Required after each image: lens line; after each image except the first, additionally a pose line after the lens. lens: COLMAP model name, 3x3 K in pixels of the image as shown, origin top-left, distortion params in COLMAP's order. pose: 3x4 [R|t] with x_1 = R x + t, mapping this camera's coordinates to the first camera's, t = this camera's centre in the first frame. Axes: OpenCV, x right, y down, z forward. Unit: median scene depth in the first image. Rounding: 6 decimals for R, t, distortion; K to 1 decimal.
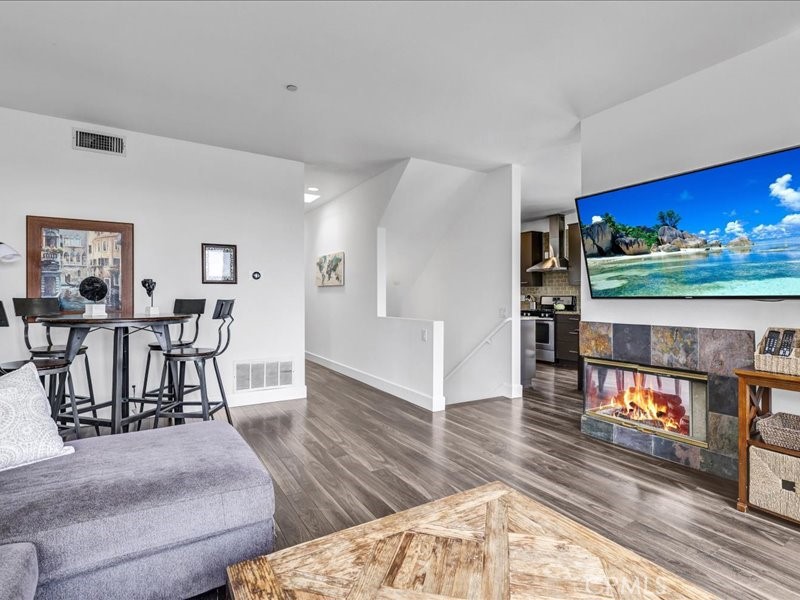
lens RADIAL K [[404.7, 0, 401.6], [0, 404.7, 296.1], [0, 0, 1]] dist [-0.001821, -0.000568]
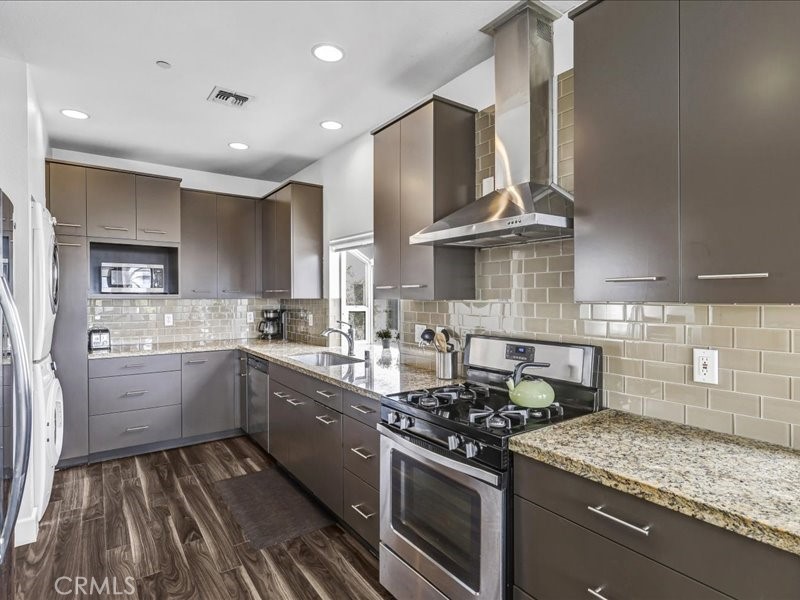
lens RADIAL K [[404.7, 0, 401.6], [0, 404.7, 296.1], [0, 0, 1]] dist [-0.001821, -0.000568]
pose [[0.998788, -0.006554, 0.048771, 0.291032], [0.006461, 0.999977, 0.002047, -0.026219], [-0.048783, -0.001729, 0.998808, 0.739414]]
